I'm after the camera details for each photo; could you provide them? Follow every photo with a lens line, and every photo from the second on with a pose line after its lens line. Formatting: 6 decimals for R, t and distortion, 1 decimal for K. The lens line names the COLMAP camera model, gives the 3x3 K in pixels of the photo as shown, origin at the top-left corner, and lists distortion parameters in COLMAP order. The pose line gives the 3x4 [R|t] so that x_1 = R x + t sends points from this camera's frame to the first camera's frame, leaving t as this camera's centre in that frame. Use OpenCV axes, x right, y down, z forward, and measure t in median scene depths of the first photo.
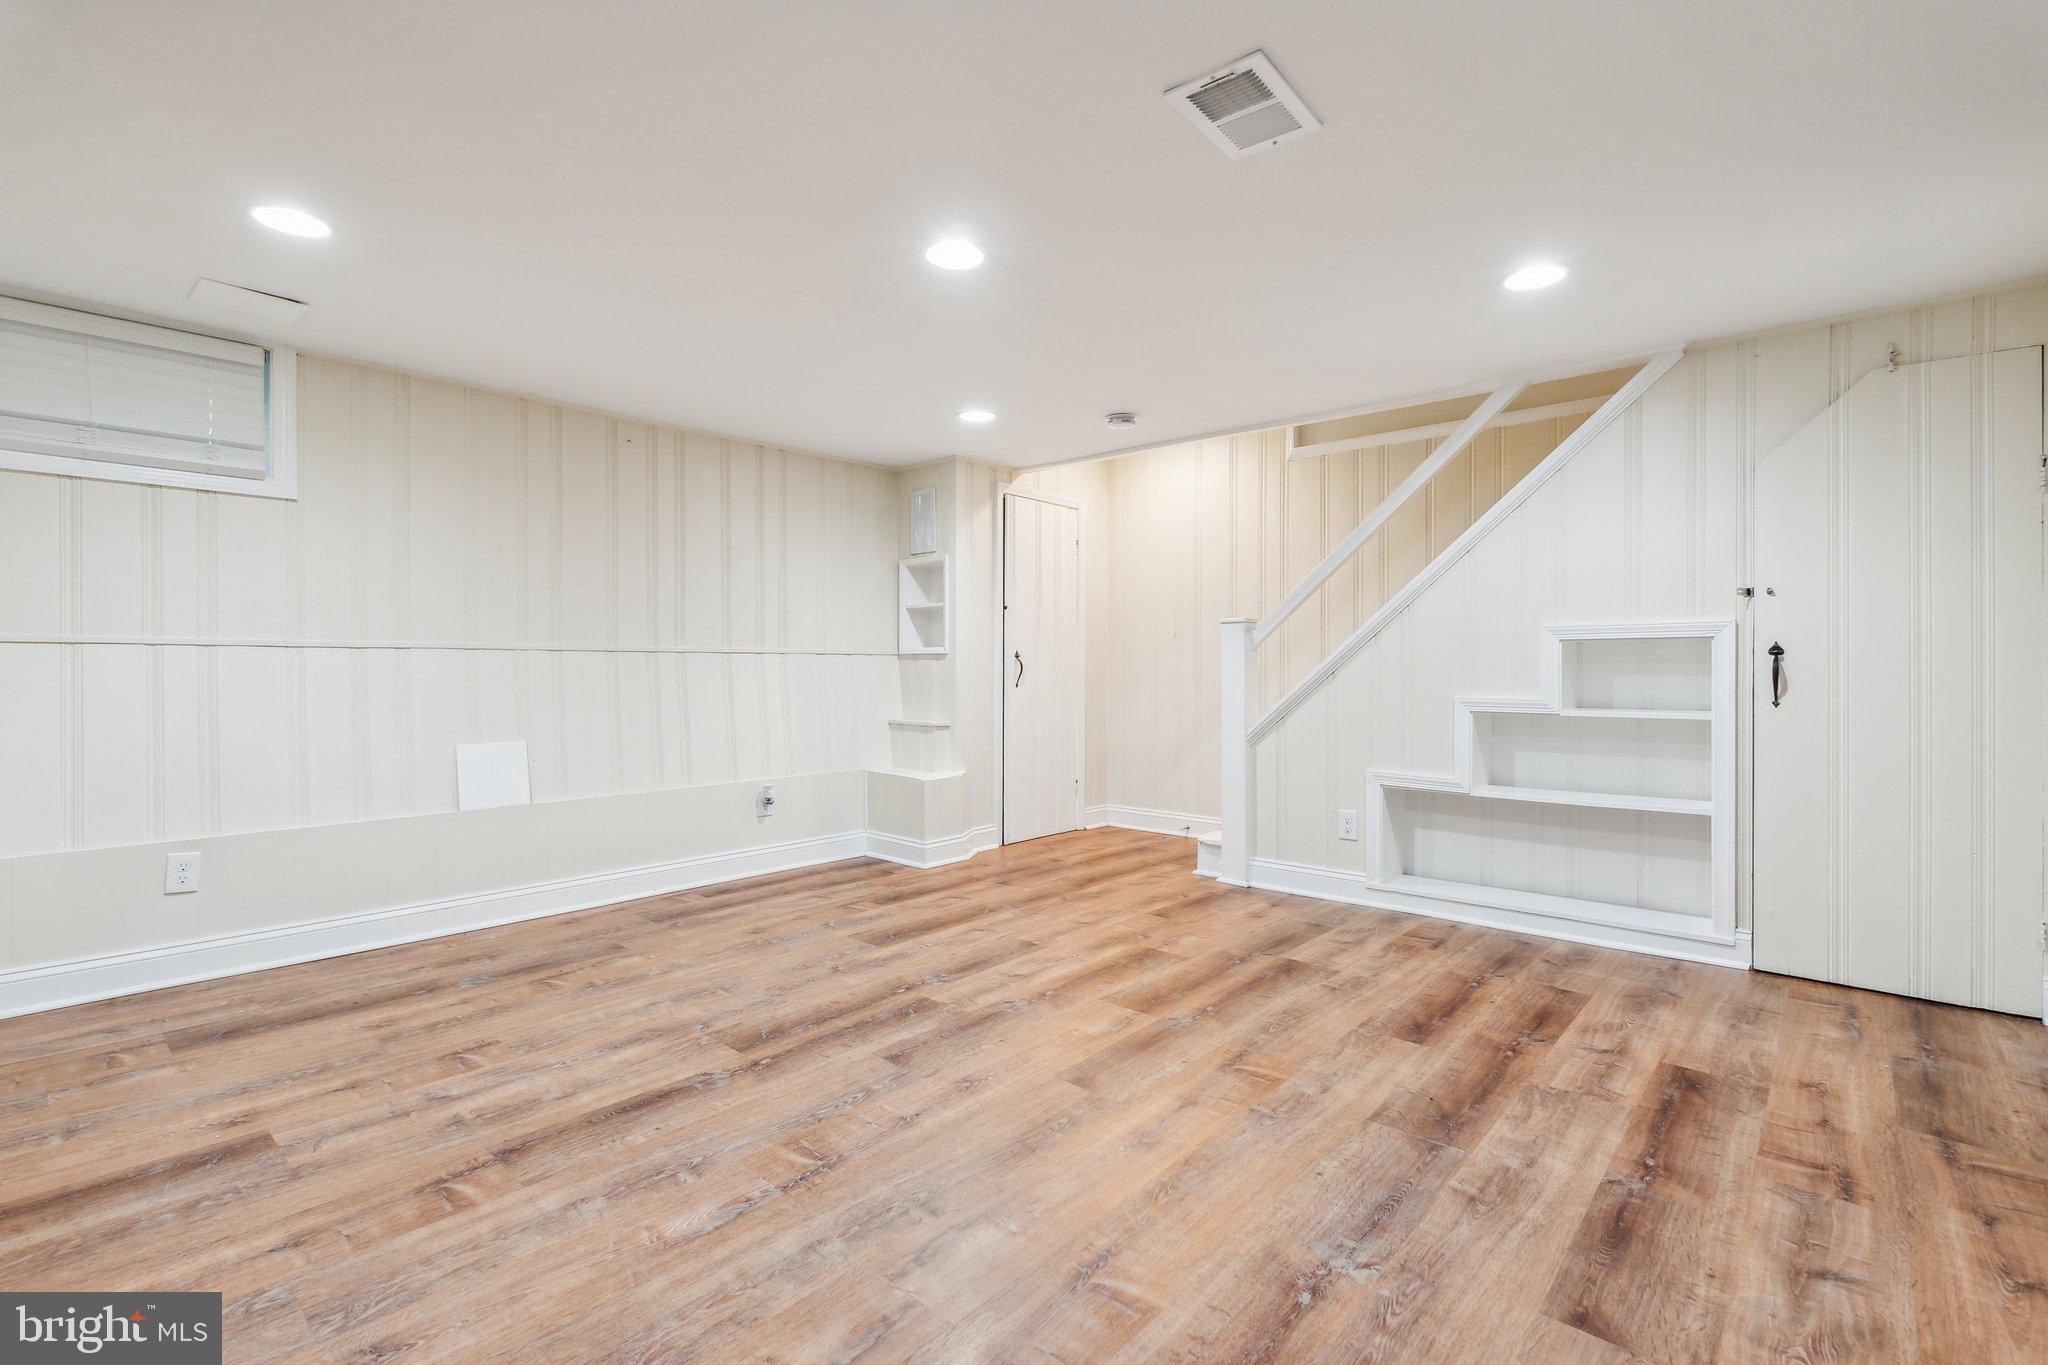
lens RADIAL K [[932.3, 0, 1024.8], [0, 932.3, 672.9], [0, 0, 1]] dist [-0.007811, 0.001038]
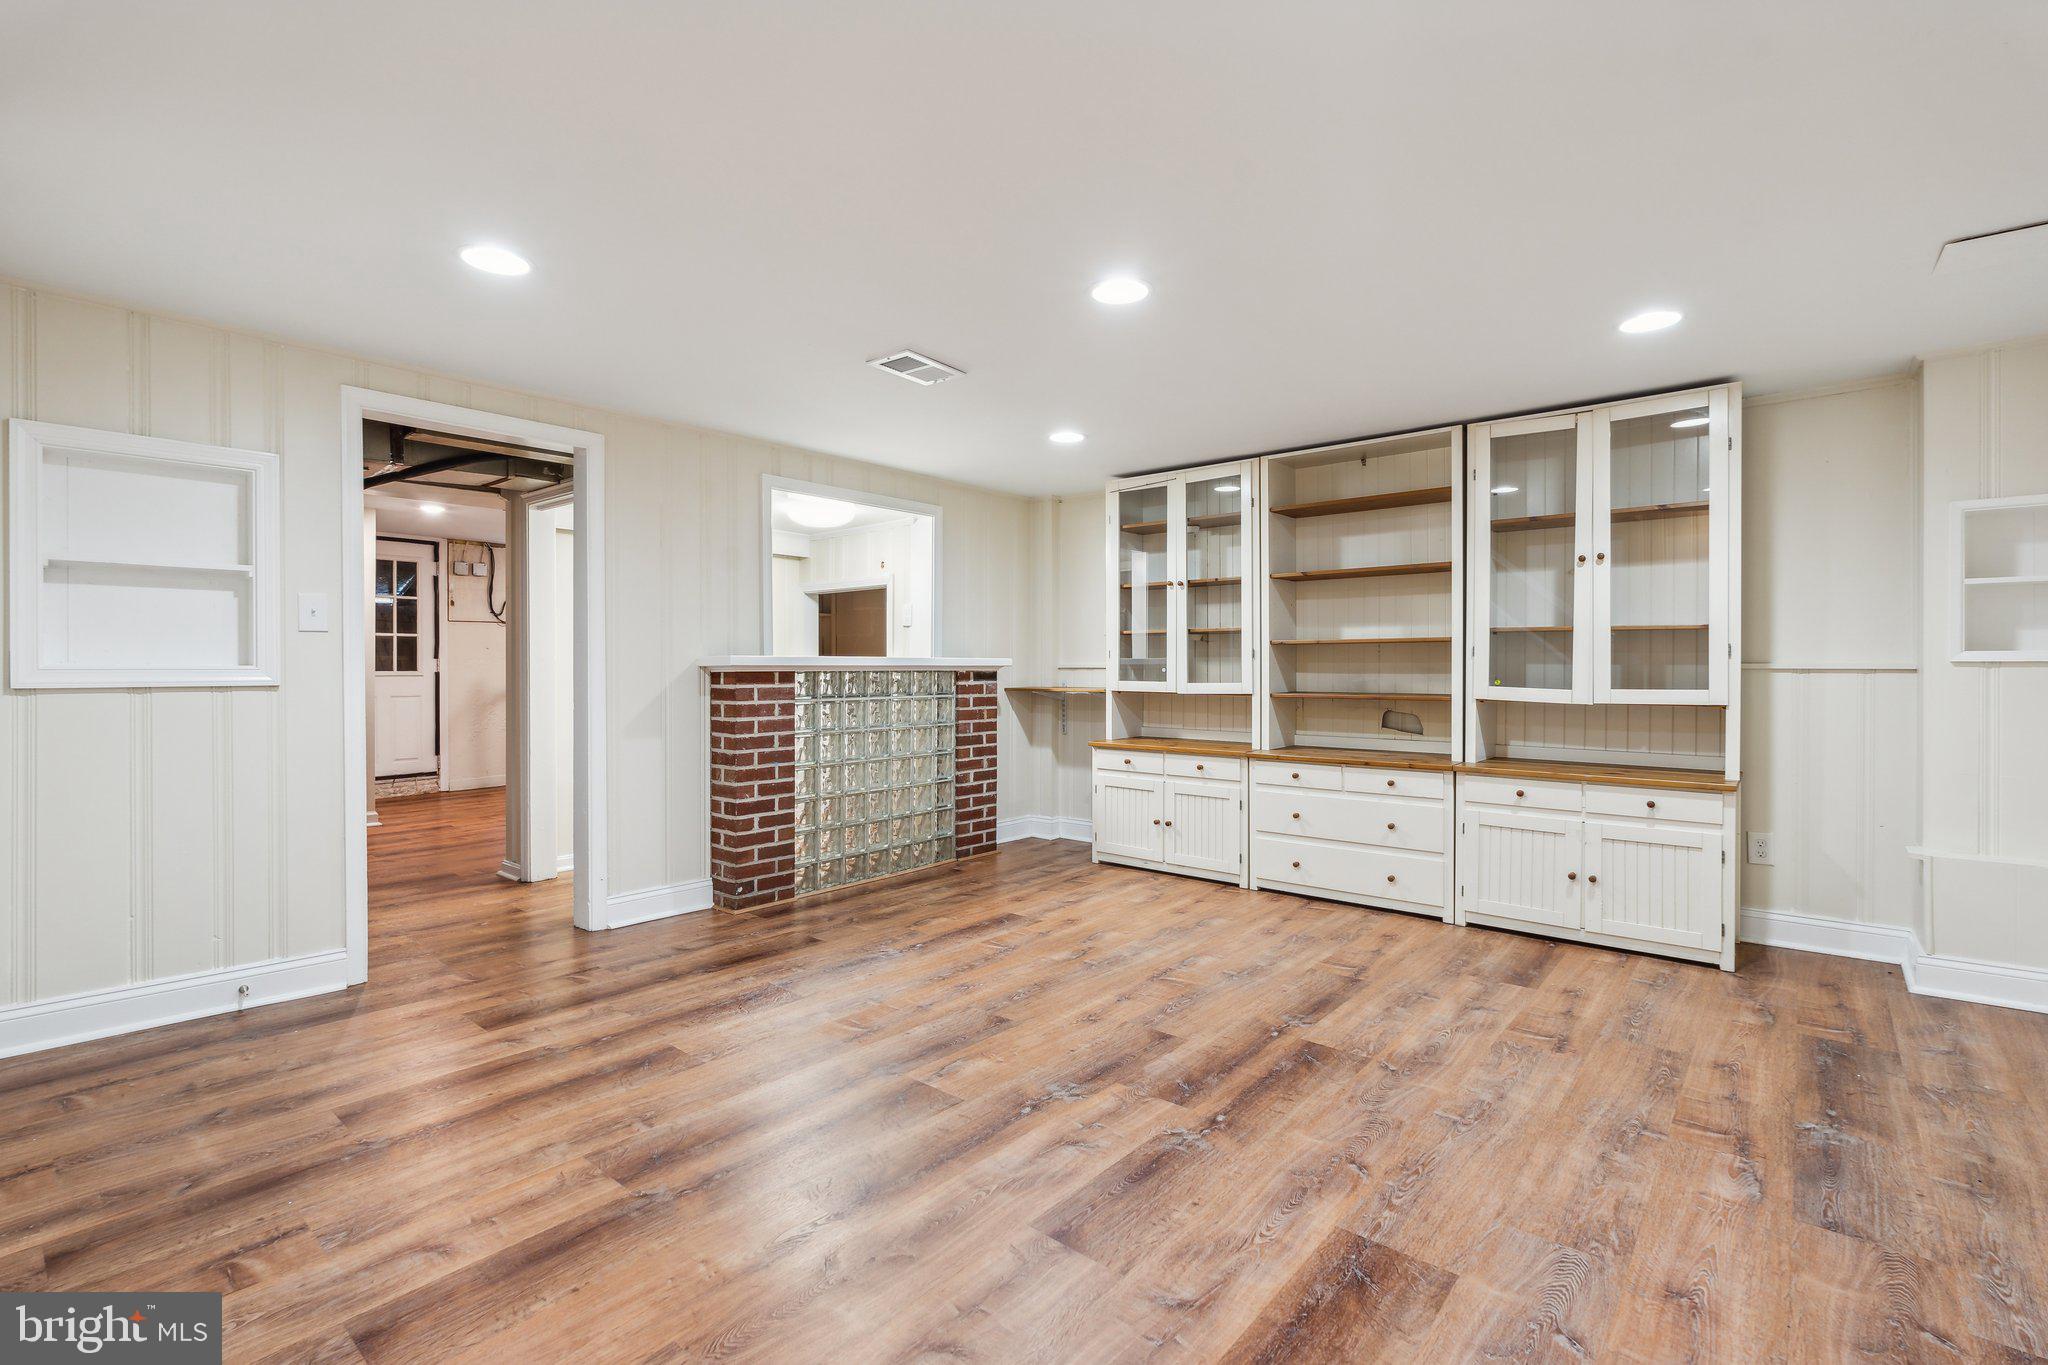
lens RADIAL K [[932.3, 0, 1020.7], [0, 932.3, 675.1], [0, 0, 1]] dist [-0.007811, 0.001038]
pose [[-0.999747, -0.005864, -0.021723, 0.057761], [-0.006214, 0.999852, 0.016067, -0.037313], [0.021626, 0.016198, -0.999635, 2.032818]]
